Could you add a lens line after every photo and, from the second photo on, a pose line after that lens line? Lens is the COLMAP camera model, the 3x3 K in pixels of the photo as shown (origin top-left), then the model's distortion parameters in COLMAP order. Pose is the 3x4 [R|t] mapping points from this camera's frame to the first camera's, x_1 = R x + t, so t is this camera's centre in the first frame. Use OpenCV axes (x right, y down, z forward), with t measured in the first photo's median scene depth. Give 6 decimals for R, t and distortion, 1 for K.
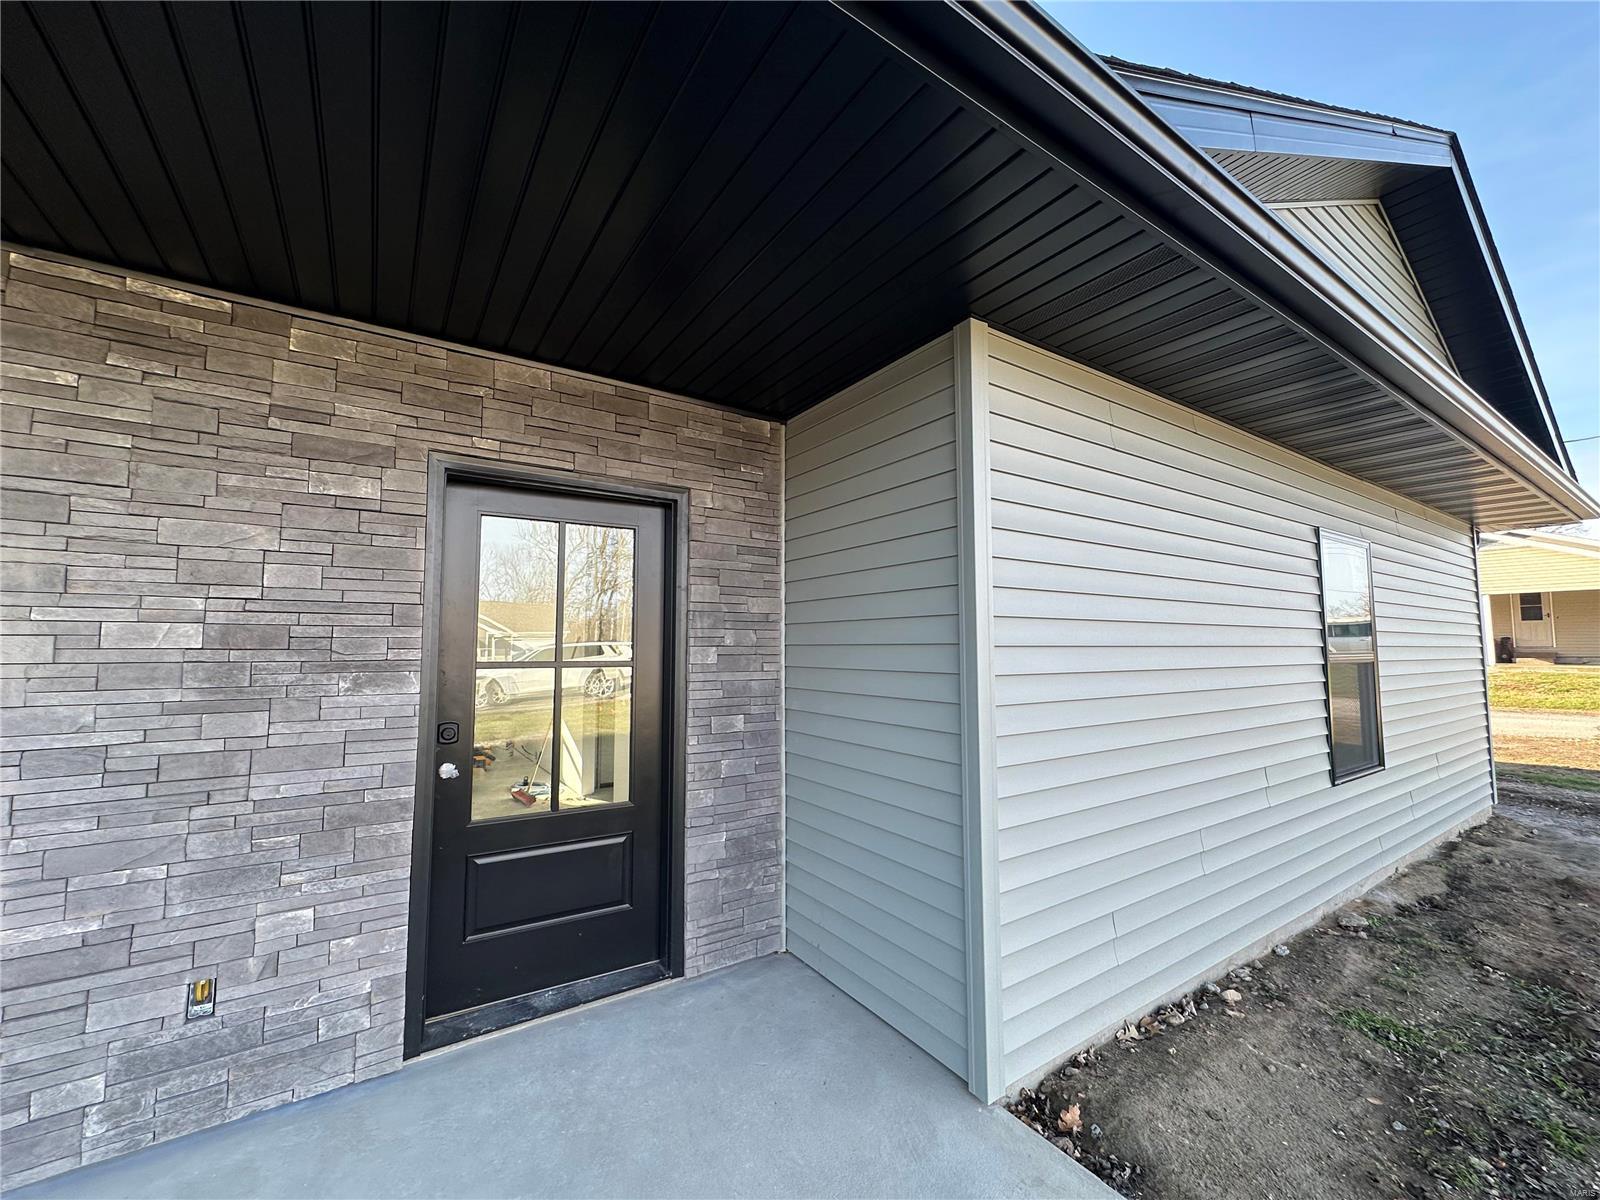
lens RADIAL K [[637.3, 0, 801.7], [0, 637.3, 599.1], [0, 0, 1]] dist [-0.001829, 0.000804]
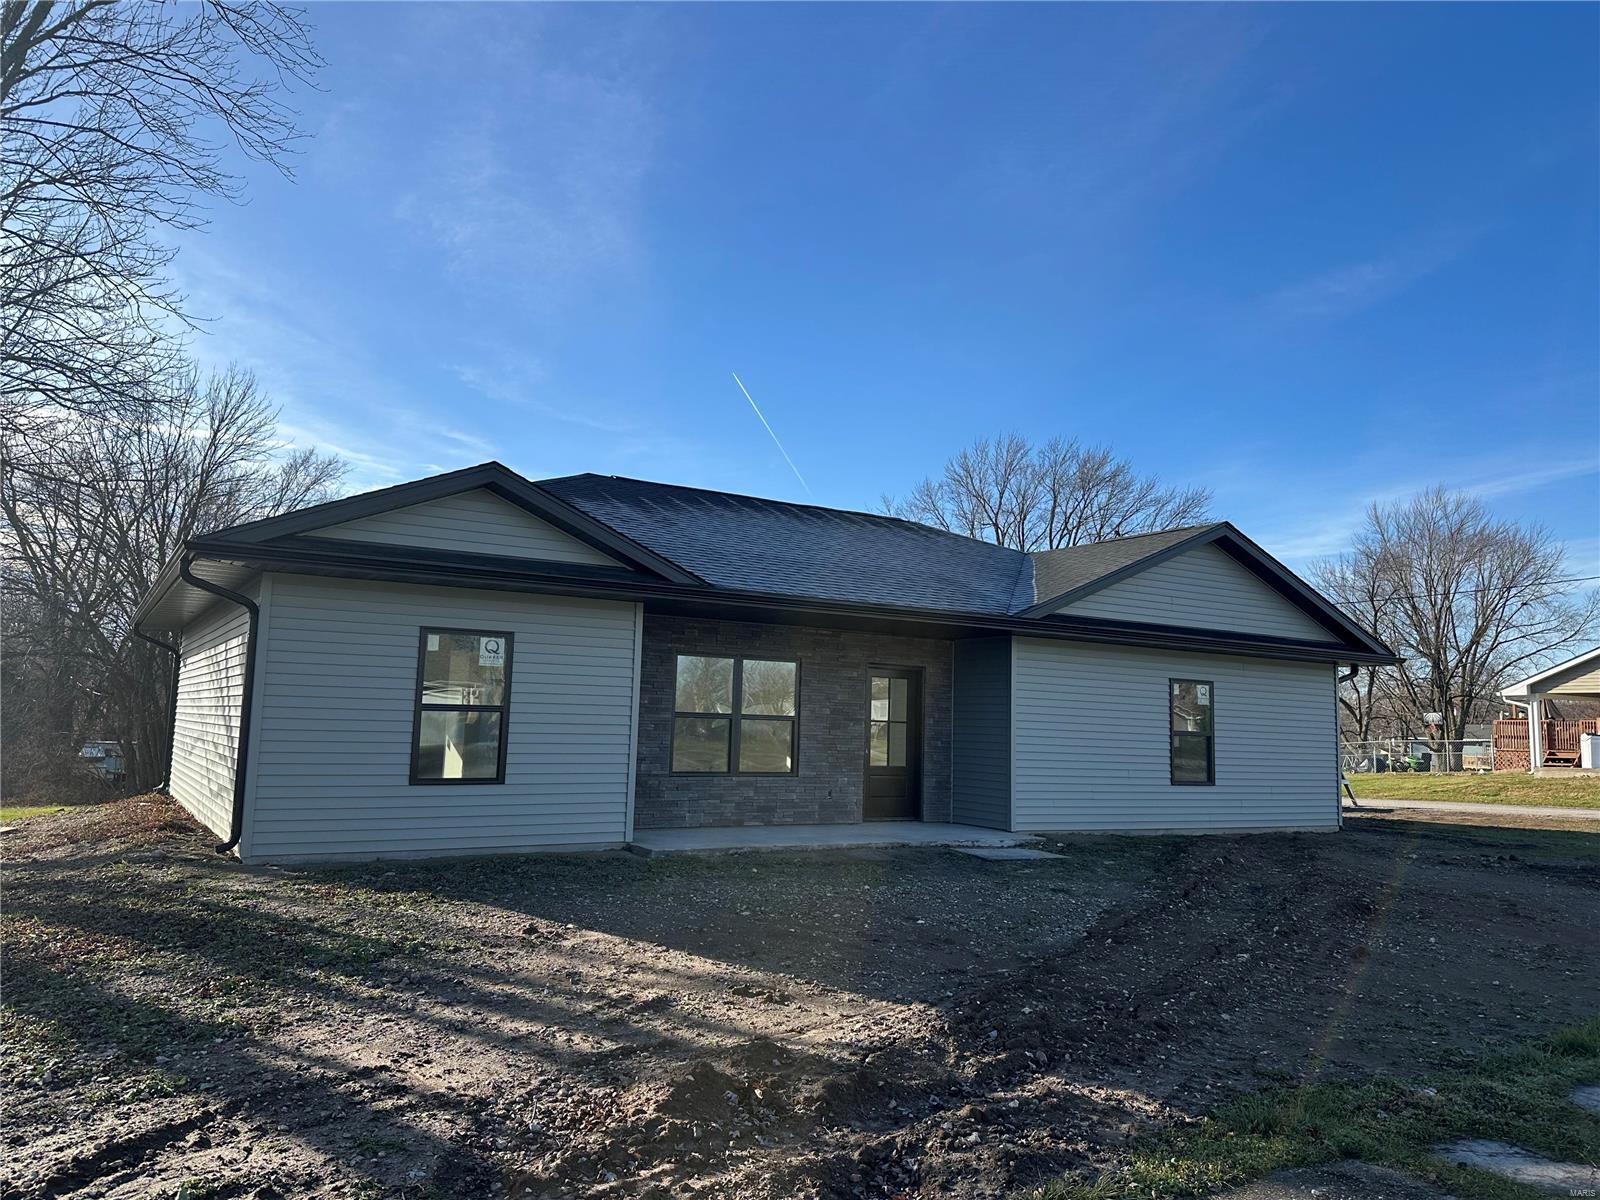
lens RADIAL K [[1158.3, 0, 801.4], [0, 1158.3, 589.7], [0, 0, 1]] dist [0.027935, -0.025641]
pose [[0.998957, 0.026885, -0.036905, -0.783984], [-0.028597, 0.998501, -0.046673, -0.360233], [0.035595, 0.047680, 0.998228, -6.301350]]
